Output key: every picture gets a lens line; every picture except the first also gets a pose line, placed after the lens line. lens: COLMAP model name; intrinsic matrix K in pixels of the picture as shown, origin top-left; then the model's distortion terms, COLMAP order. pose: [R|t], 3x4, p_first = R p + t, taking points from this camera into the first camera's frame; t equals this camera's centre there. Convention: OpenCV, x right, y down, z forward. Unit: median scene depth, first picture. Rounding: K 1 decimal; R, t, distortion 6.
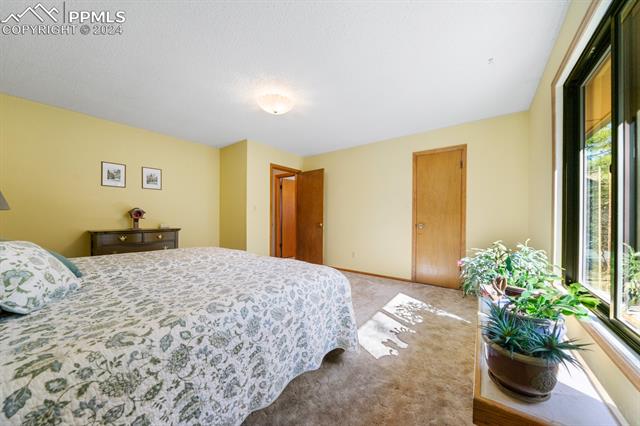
lens RADIAL K [[219.5, 0, 320.3], [0, 219.5, 216.2], [0, 0, 1]] dist [-0.008197, -0.000140]
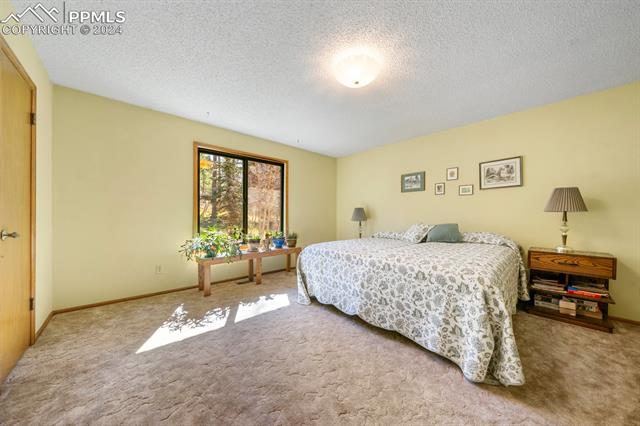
lens RADIAL K [[219.5, 0, 320.1], [0, 219.5, 214.0], [0, 0, 1]] dist [-0.008197, -0.000140]
pose [[-0.979438, -0.003643, 0.201711, -0.244627], [-0.004110, 0.999990, -0.001896, 0.003726], [-0.201702, -0.002686, -0.979443, 1.816028]]
